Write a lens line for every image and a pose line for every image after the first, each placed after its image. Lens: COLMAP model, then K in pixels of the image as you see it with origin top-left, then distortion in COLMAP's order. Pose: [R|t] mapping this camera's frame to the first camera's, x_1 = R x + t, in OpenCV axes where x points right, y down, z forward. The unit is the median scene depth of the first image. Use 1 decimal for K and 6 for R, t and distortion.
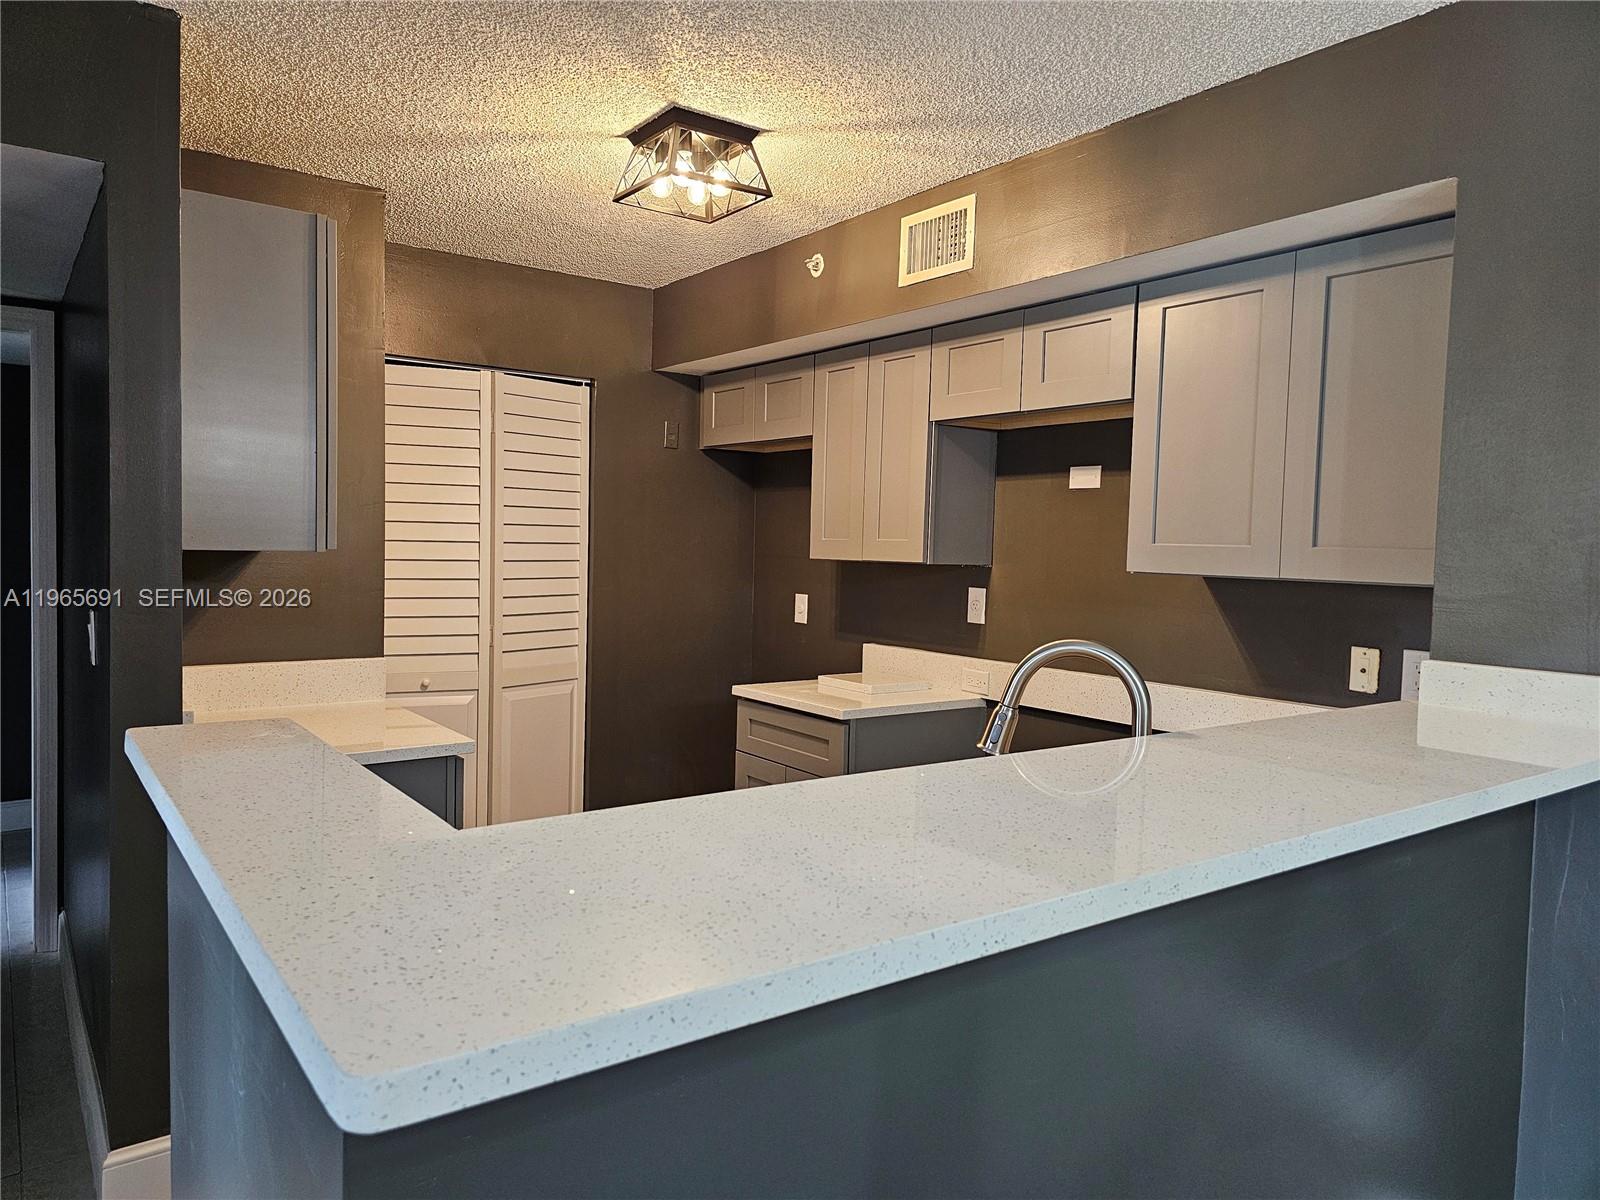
lens RADIAL K [[1063.5, 0, 801.5], [0, 1063.5, 597.5], [0, 0, 1]] dist [0.078034, -0.076058]
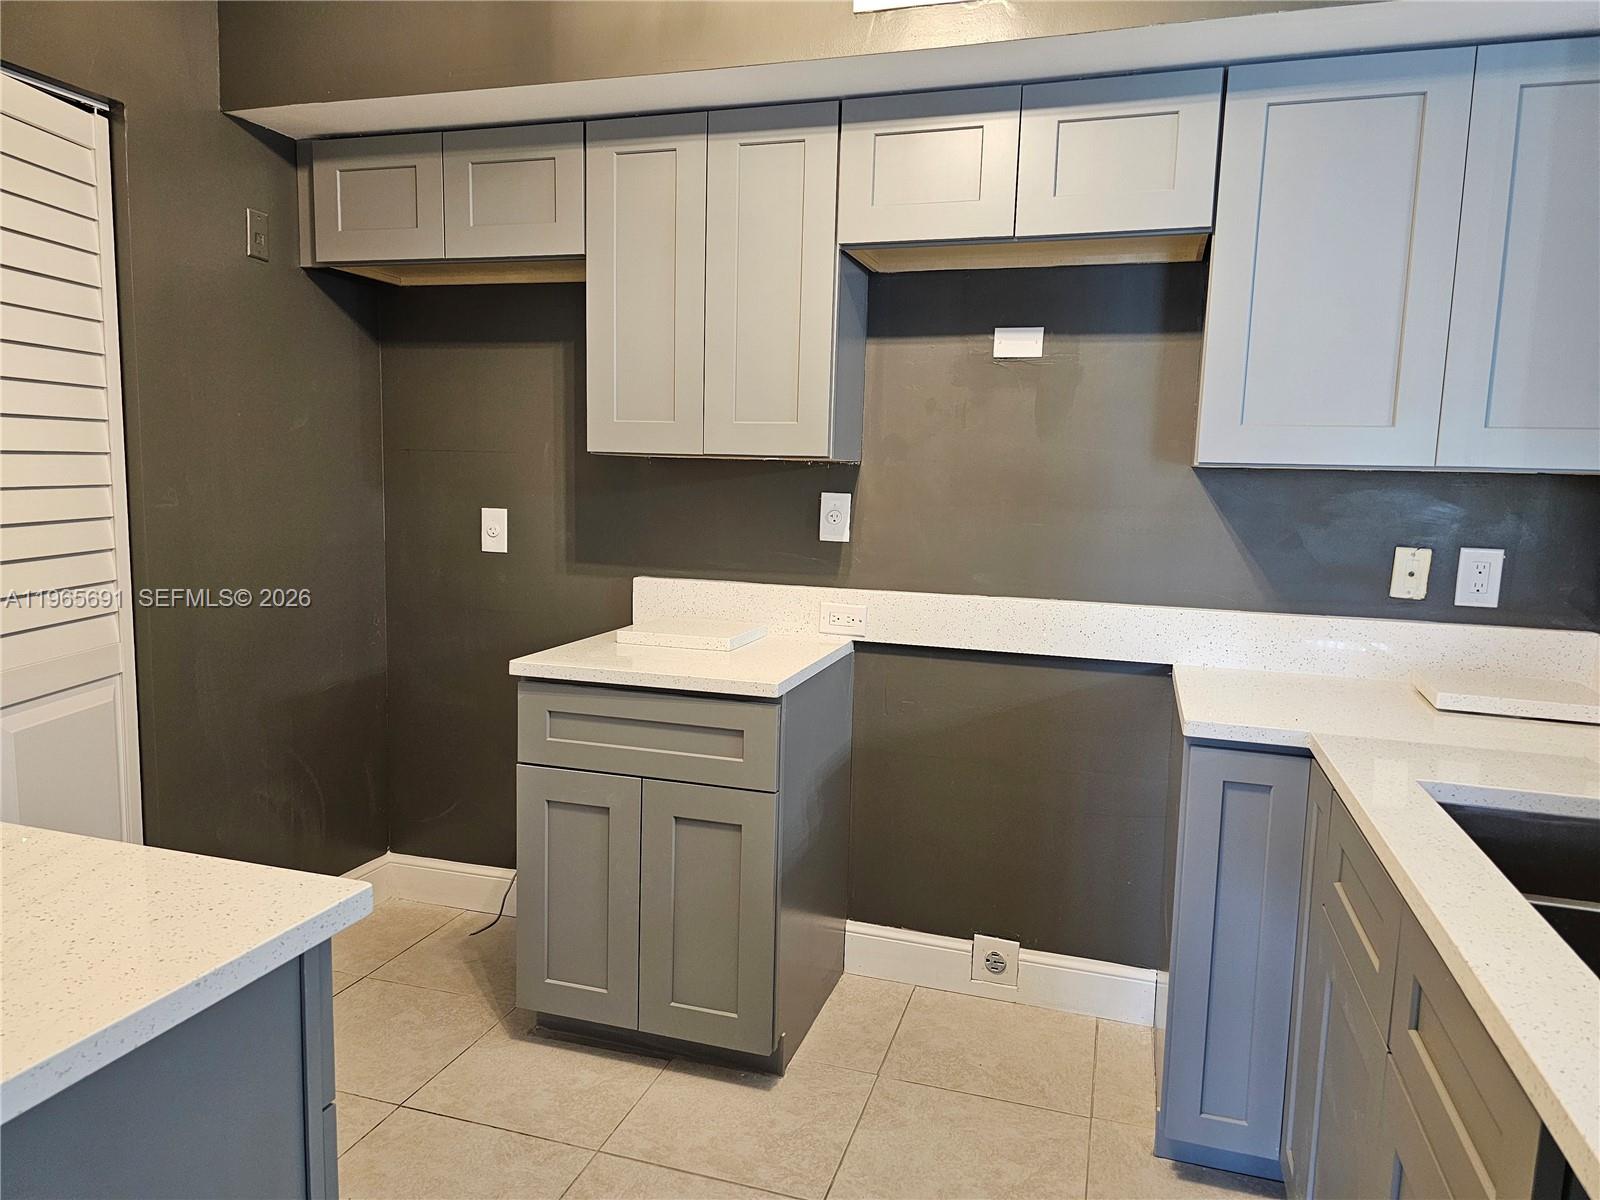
lens RADIAL K [[1063.5, 0, 791.1], [0, 1063.5, 603.9], [0, 0, 1]] dist [0.078034, -0.076058]
pose [[0.815013, -0.078962, 0.574037, -0.284000], [0.026335, 0.994695, 0.099436, -0.006430], [-0.578844, -0.065925, 0.812769, 0.412019]]
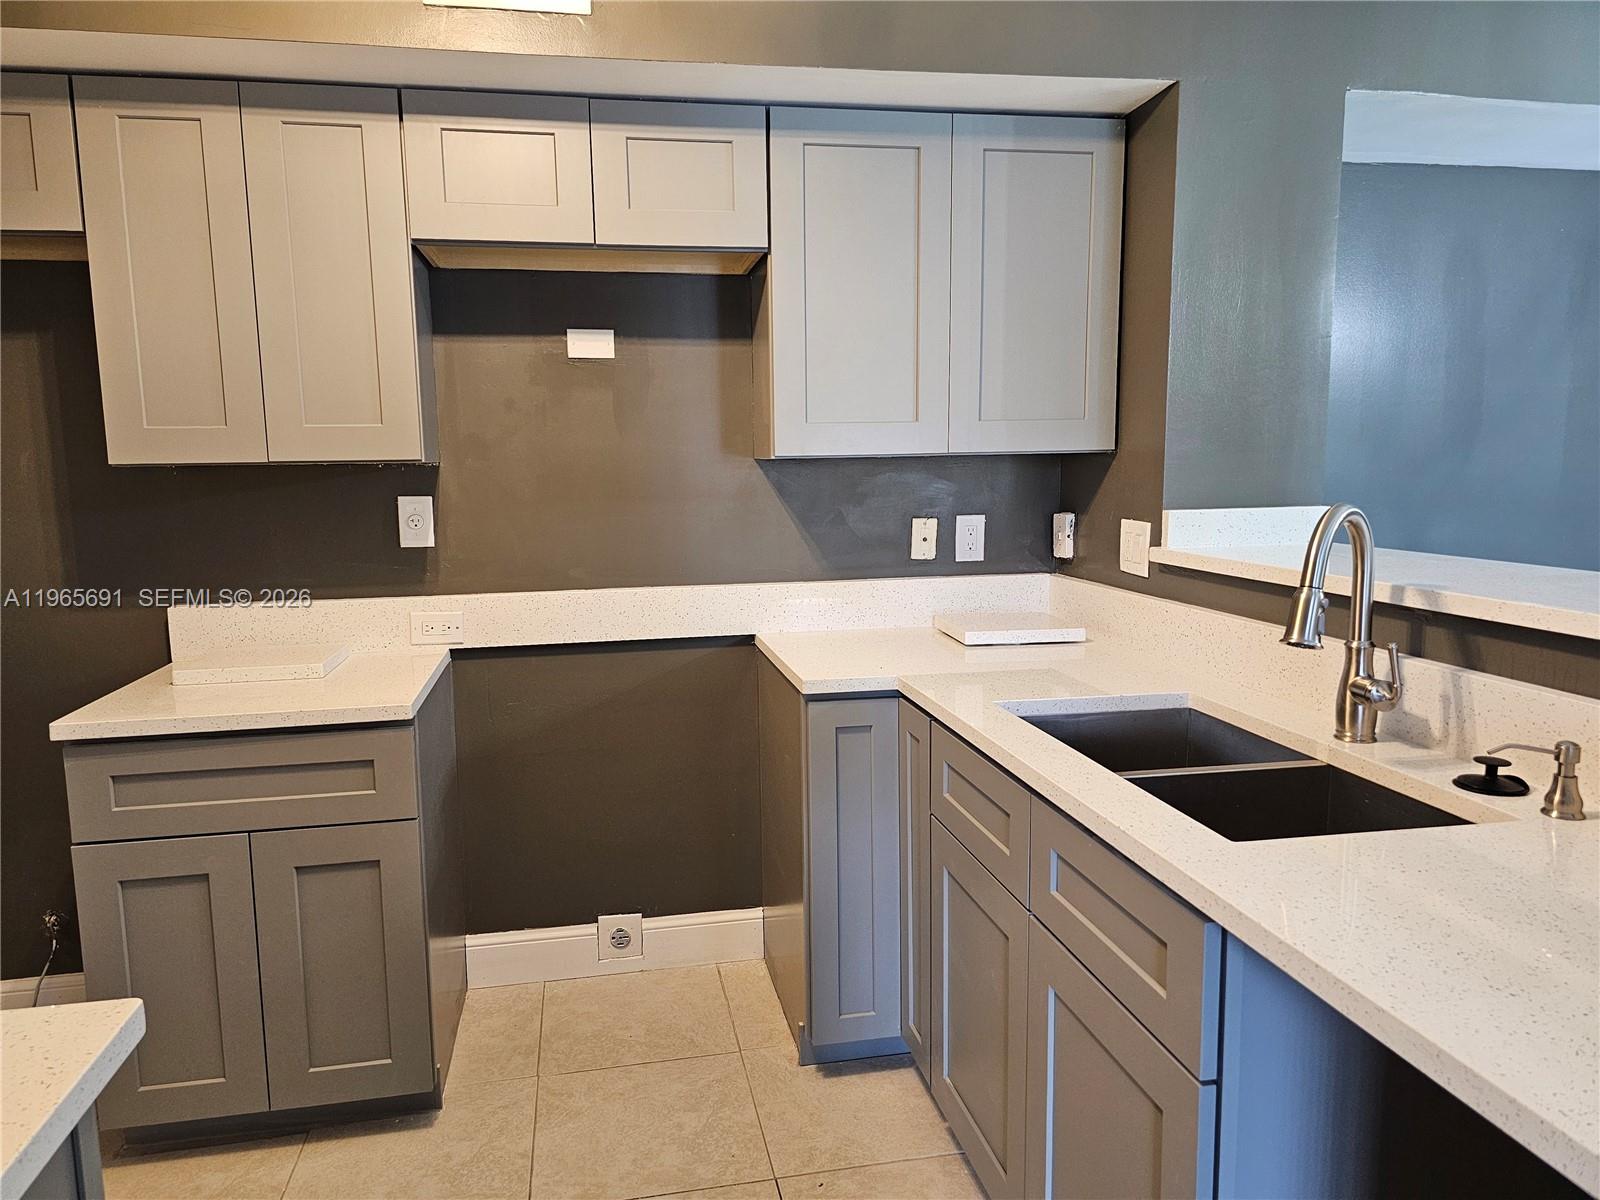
lens RADIAL K [[1063.5, 0, 779.8], [0, 1063.5, 600.7], [0, 0, 1]] dist [0.078034, -0.076058]
pose [[0.446602, -0.153674, 0.881437, -0.354506], [0.072759, 0.988115, 0.135408, -0.019212], [-0.891769, 0.003659, 0.452475, 0.462989]]
